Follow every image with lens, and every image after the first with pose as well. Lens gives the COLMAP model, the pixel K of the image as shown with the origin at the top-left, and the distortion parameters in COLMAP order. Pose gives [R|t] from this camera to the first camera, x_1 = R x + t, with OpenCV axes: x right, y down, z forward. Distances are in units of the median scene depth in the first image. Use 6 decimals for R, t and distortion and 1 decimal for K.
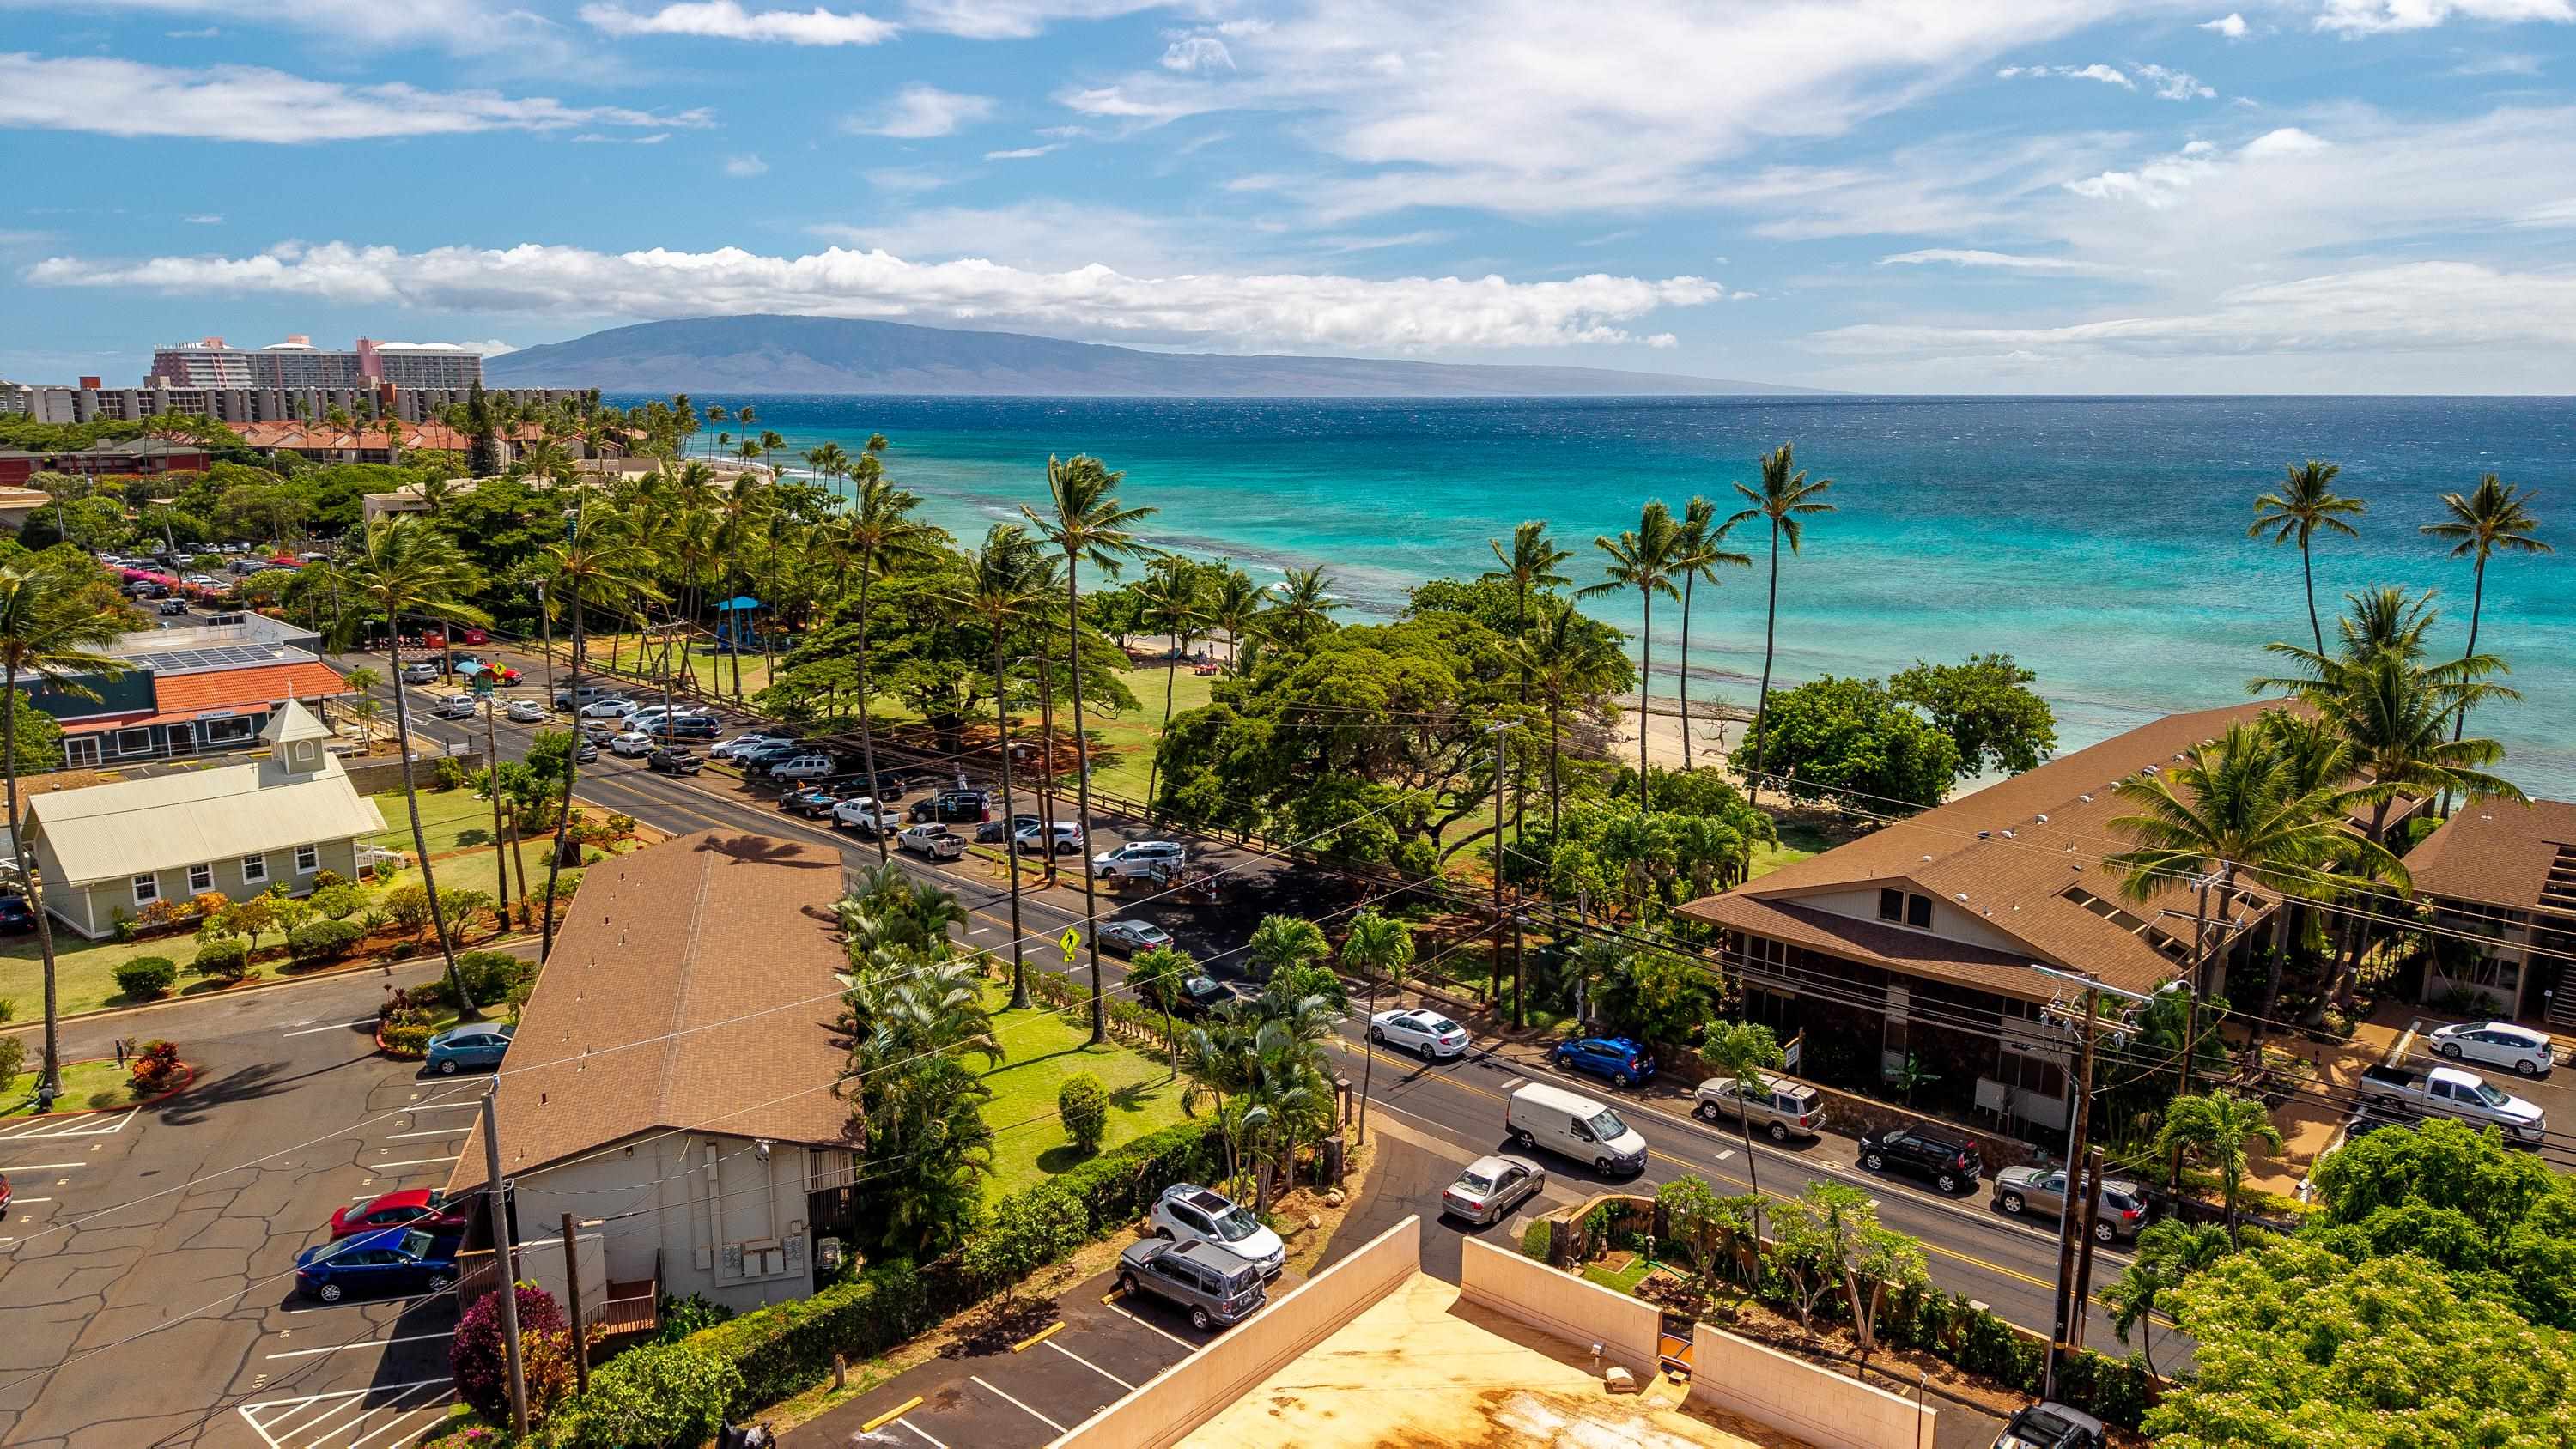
lens RADIAL K [[1734.5, 0, 1288.0], [0, 1734.5, 724.5], [0, 0, 1]] dist [0.024399, -0.003079]
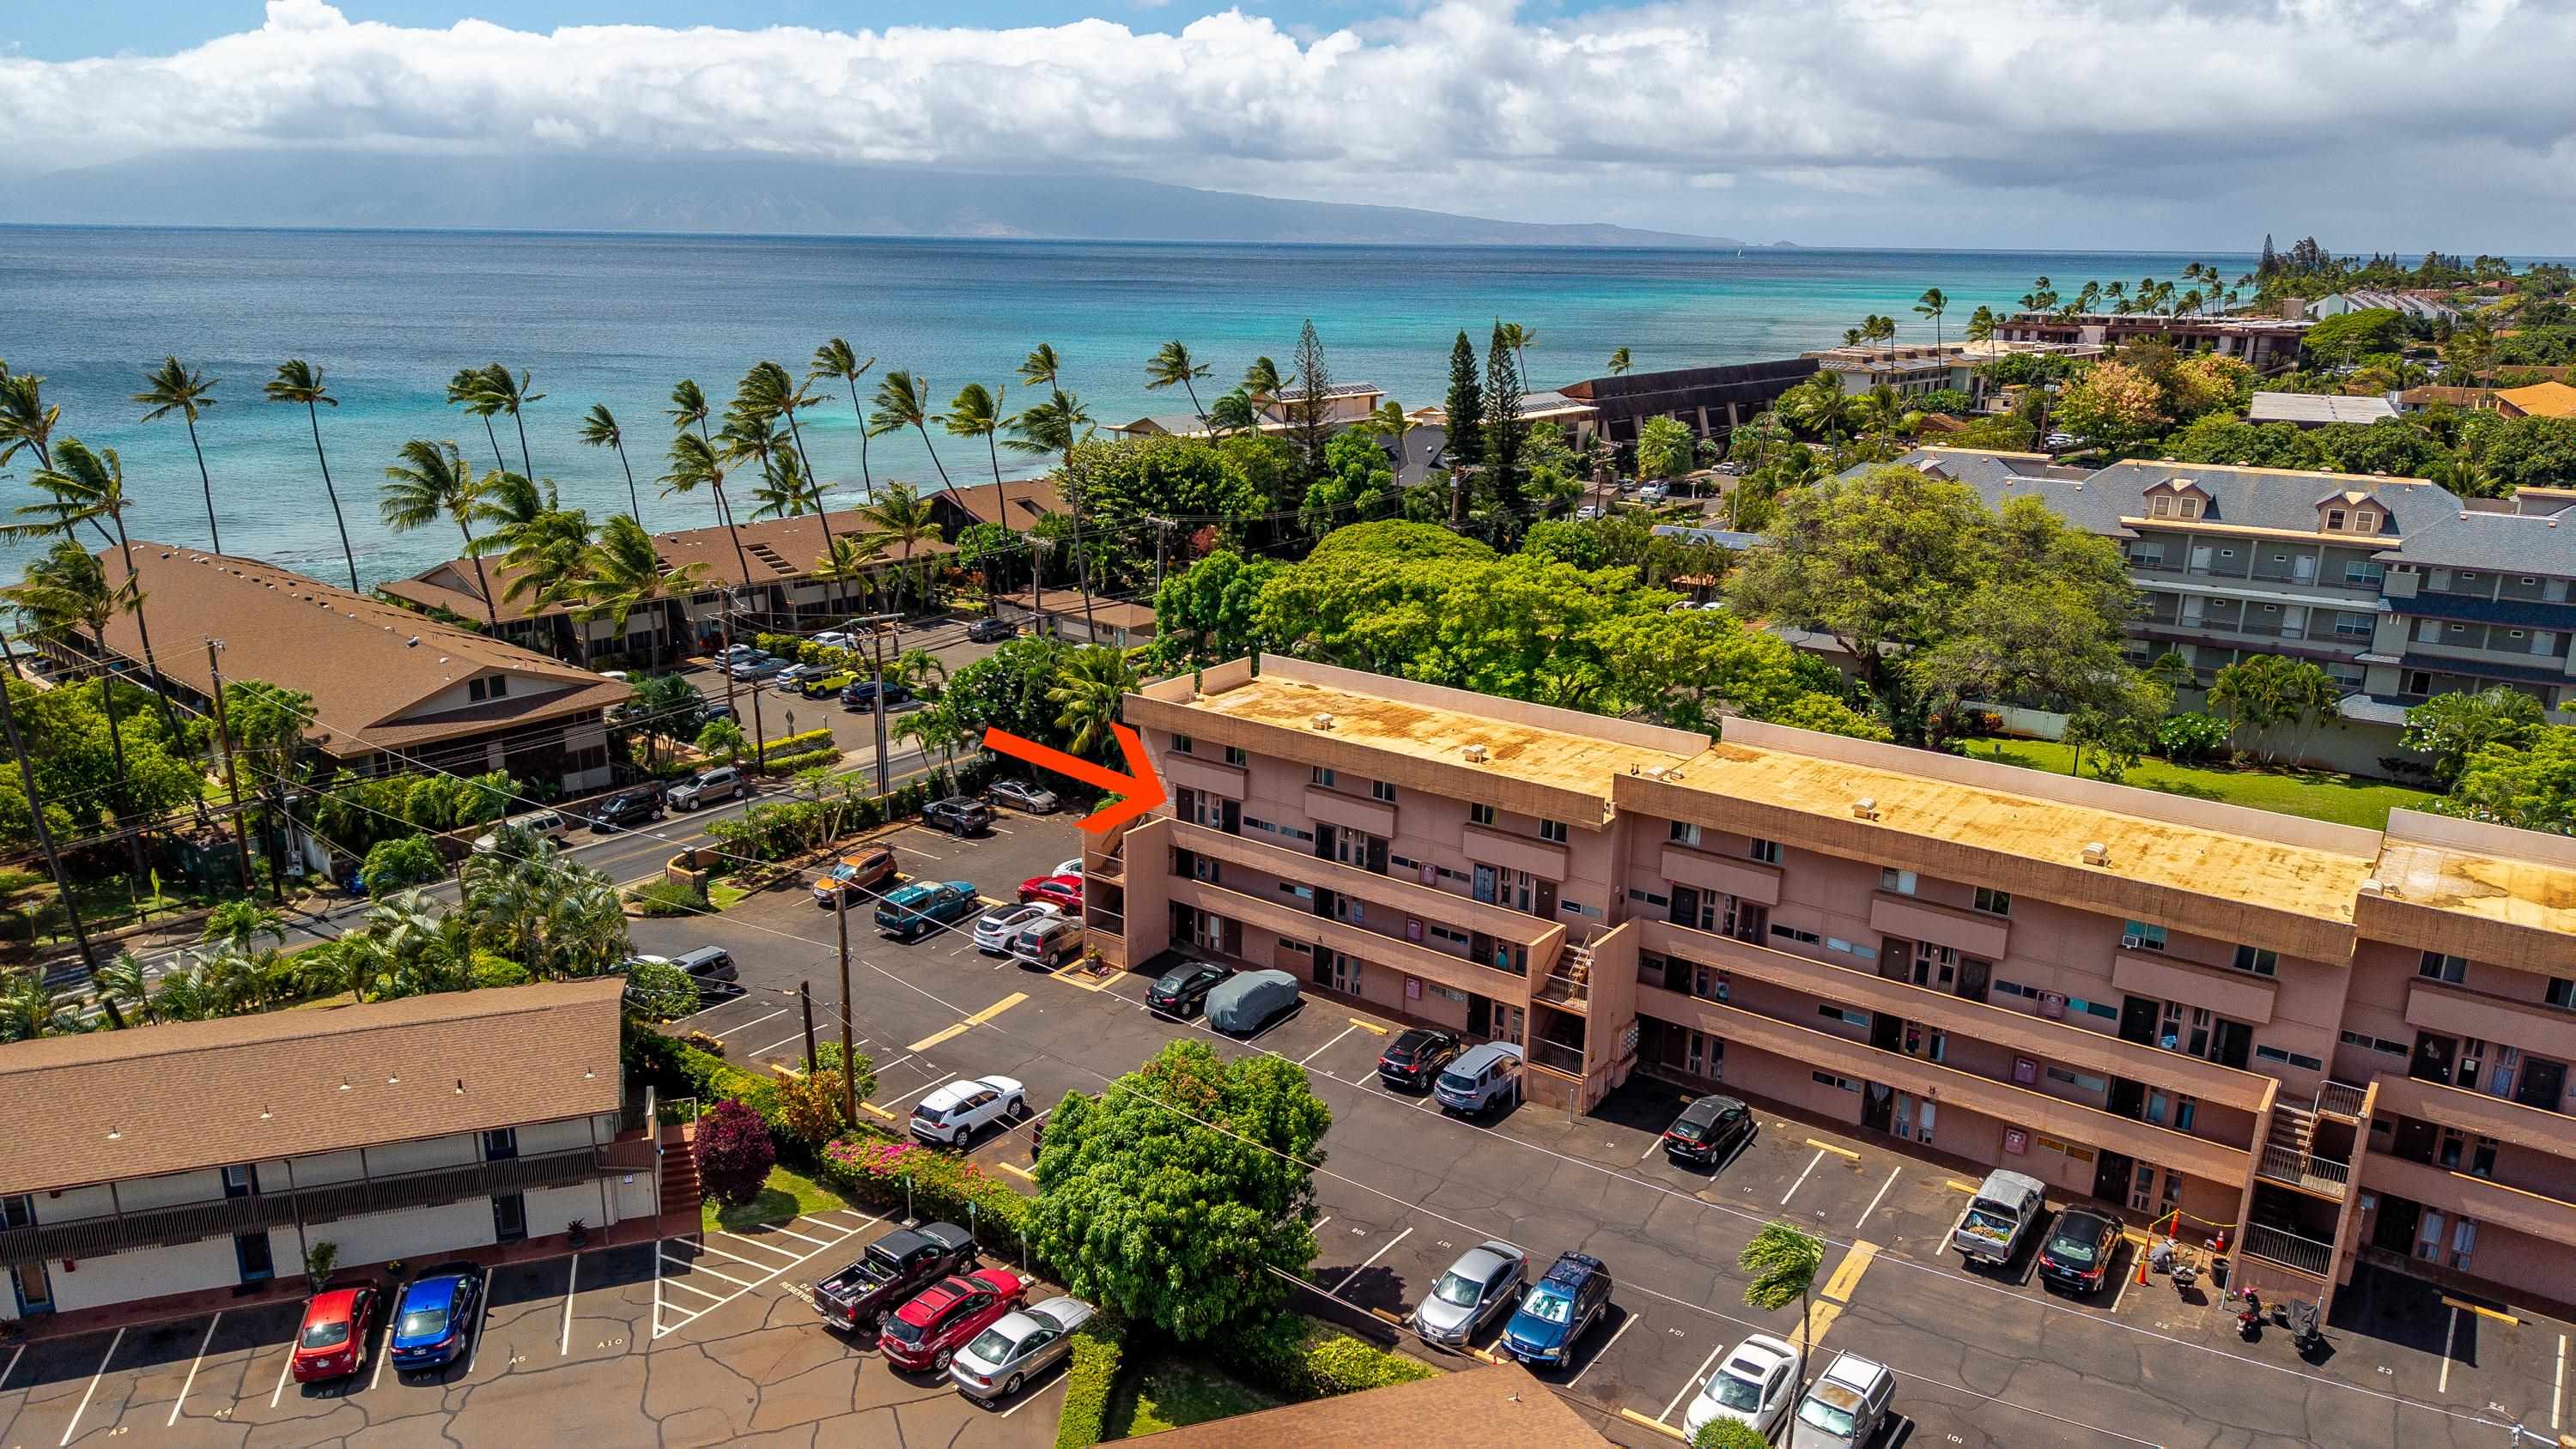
lens RADIAL K [[1734.5, 0, 1288.0], [0, 1734.5, 724.5], [0, 0, 1]] dist [0.024399, -0.003079]
pose [[-0.060095, -0.277832, 0.958748, -1.083941], [0.180566, 0.941613, 0.284184, -0.157478], [-0.981725, 0.190195, -0.006419, 0.370328]]
